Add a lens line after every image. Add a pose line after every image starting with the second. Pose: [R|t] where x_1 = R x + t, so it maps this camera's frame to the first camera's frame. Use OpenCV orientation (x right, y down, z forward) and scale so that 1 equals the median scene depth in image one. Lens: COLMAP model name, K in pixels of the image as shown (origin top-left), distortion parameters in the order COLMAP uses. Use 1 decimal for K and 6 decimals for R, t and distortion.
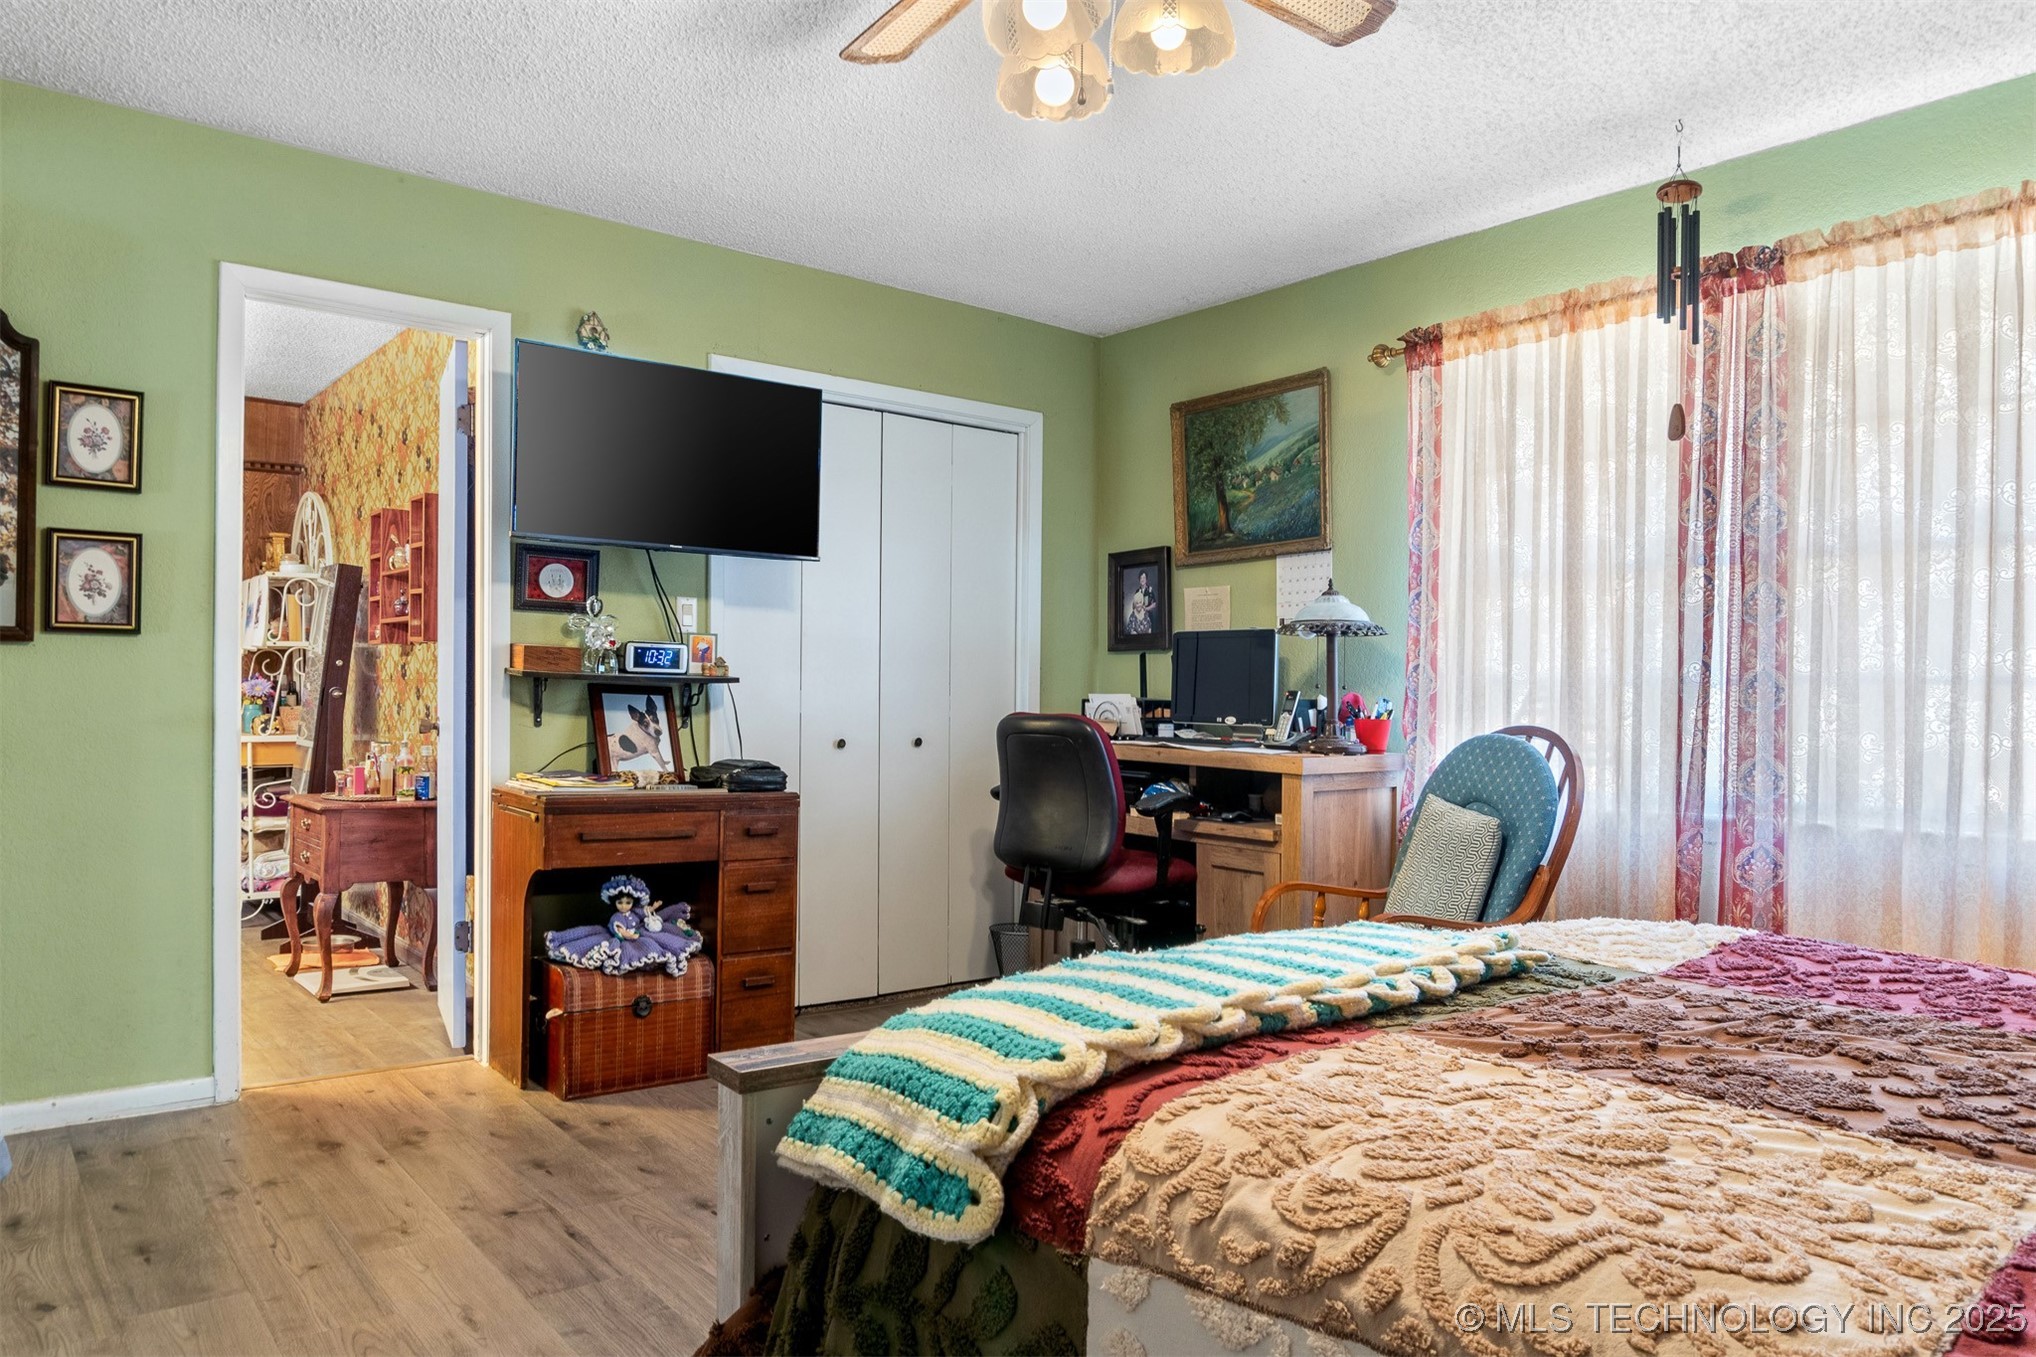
lens RADIAL K [[1433.2, 0, 1014.8], [0, 1433.2, 706.9], [0, 0, 1]] dist [-0.036253, 0.005801]
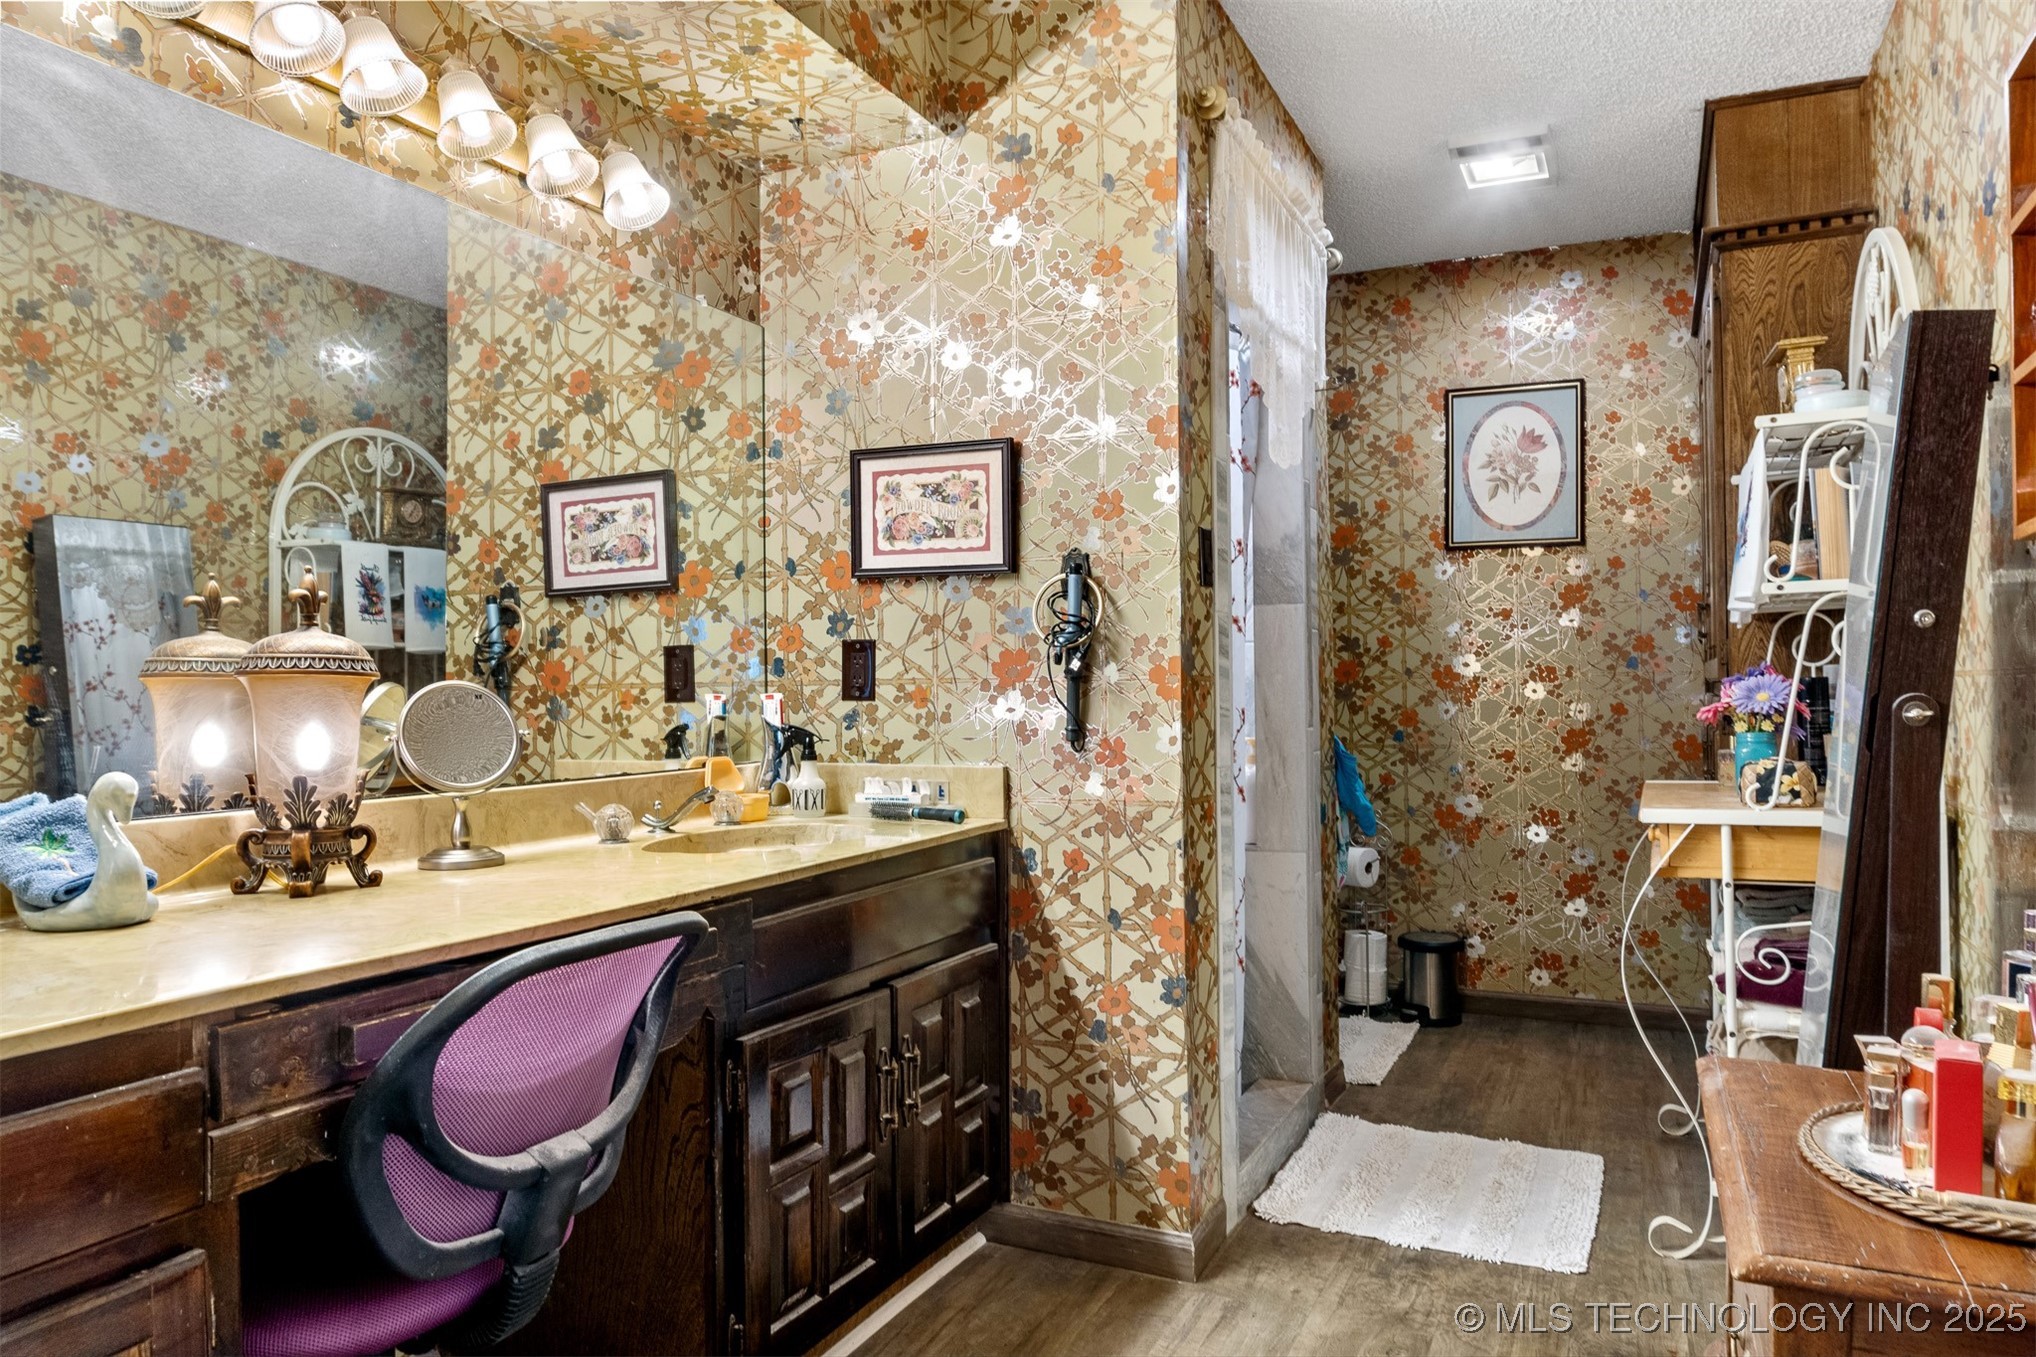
lens RADIAL K [[1433.2, 0, 1014.8], [0, 1433.2, 706.9], [0, 0, 1]] dist [-0.036253, 0.005801]
pose [[0.480996, -0.012476, -0.876634, -0.266075], [0.012541, 0.999894, -0.007349, -0.009913], [0.876633, -0.007459, 0.481102, 0.602494]]
